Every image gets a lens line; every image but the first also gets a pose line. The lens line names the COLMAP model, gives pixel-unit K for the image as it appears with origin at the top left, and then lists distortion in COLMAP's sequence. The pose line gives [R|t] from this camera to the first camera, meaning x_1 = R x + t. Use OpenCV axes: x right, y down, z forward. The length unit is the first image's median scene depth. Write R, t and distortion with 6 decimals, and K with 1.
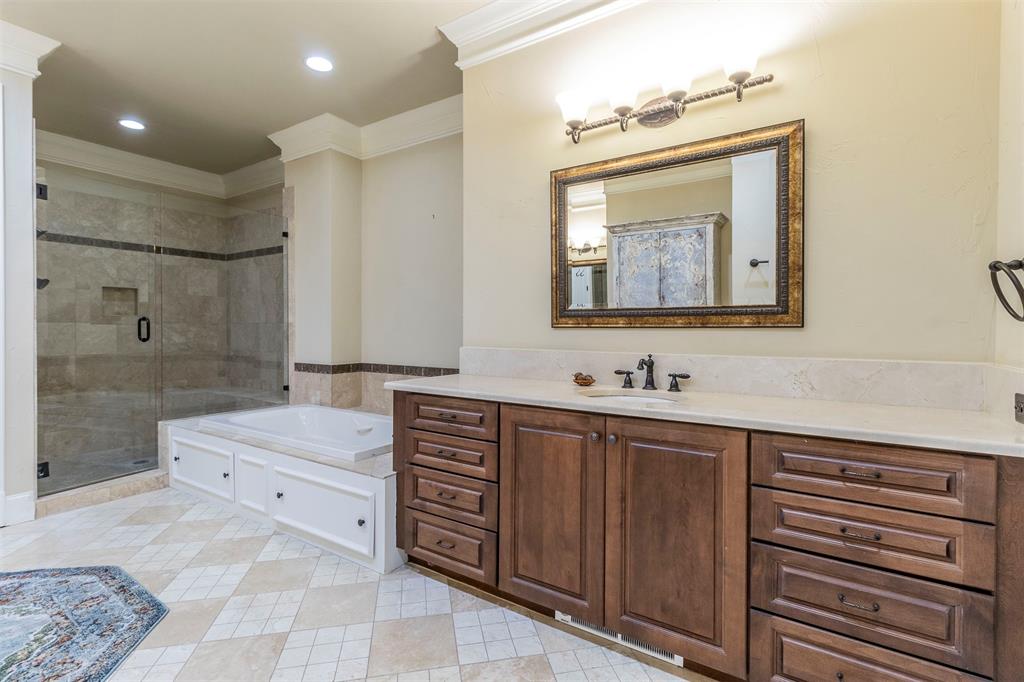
lens RADIAL K [[461.0, 0, 511.8], [0, 461.0, 332.7], [0, 0, 1]] dist [0.000909, 0.000294]
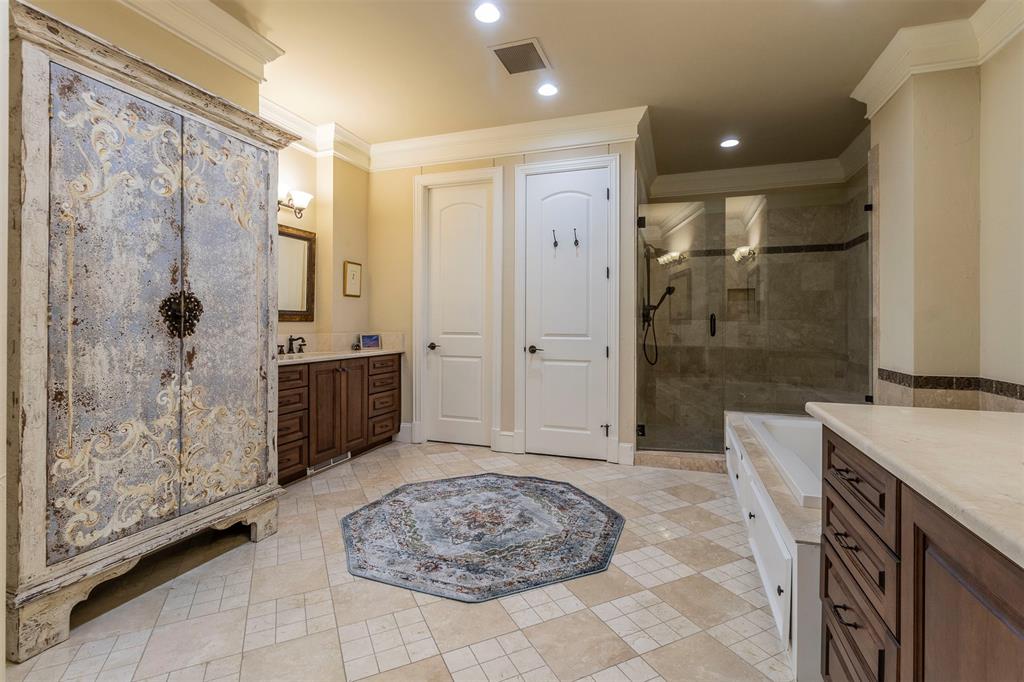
lens RADIAL K [[470.3, 0, 525.2], [0, 470.3, 324.2], [0, 0, 1]] dist [0.003903, -0.006109]
pose [[0.269062, -0.002372, -0.963120, 0.141436], [-0.010166, 0.999934, -0.005303, 0.000757], [0.963069, 0.011218, 0.269020, 0.210957]]
